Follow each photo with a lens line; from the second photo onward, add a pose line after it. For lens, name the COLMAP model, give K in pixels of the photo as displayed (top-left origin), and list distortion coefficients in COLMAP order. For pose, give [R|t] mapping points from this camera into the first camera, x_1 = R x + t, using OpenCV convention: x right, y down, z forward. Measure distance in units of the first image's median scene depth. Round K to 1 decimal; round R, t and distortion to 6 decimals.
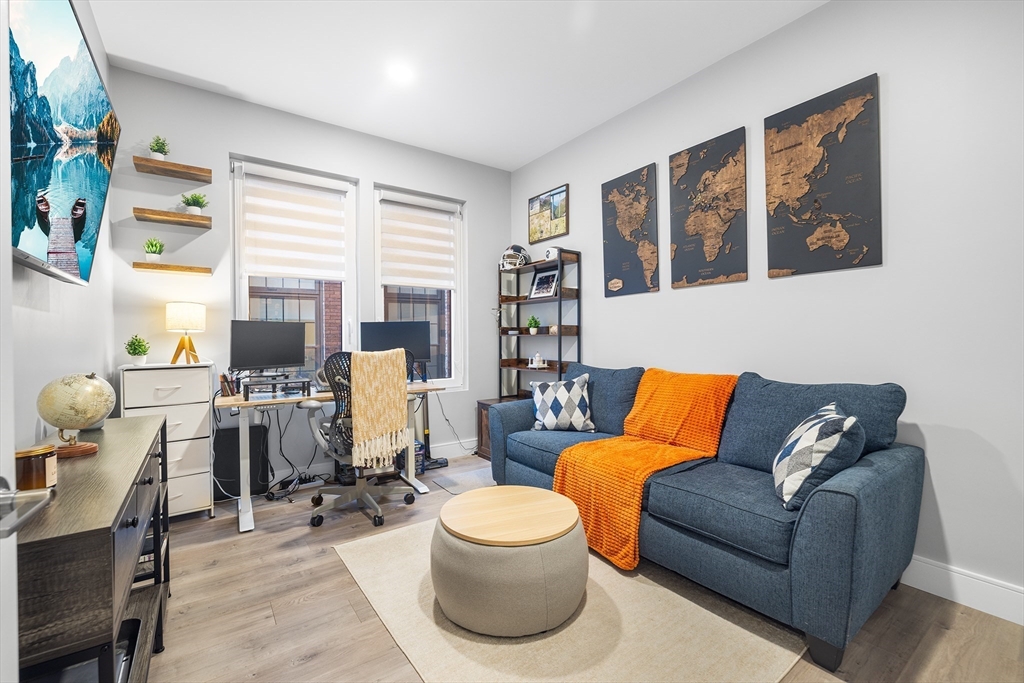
lens RADIAL K [[433.0, 0, 517.1], [0, 433.0, 340.9], [0, 0, 1]] dist [0.001251, -0.000429]
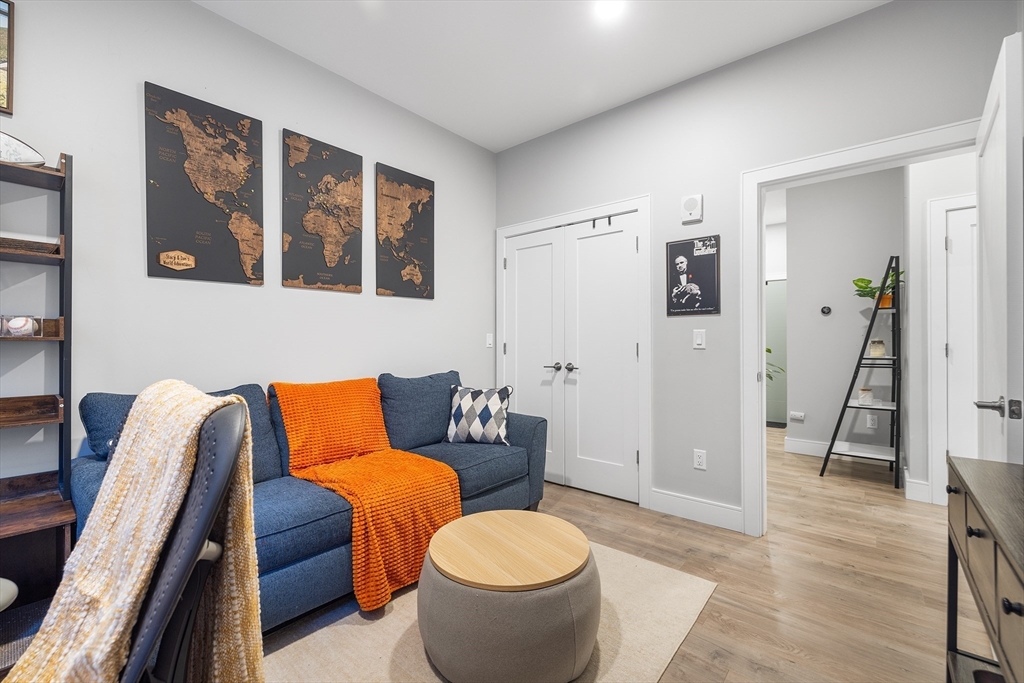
lens RADIAL K [[433.0, 0, 517.1], [0, 433.0, 340.9], [0, 0, 1]] dist [0.001251, -0.000429]
pose [[-0.246309, 0.008663, 0.969153, -0.615388], [0.008635, 0.999940, -0.006744, -0.004689], [-0.969153, 0.006708, -0.246369, 0.828658]]
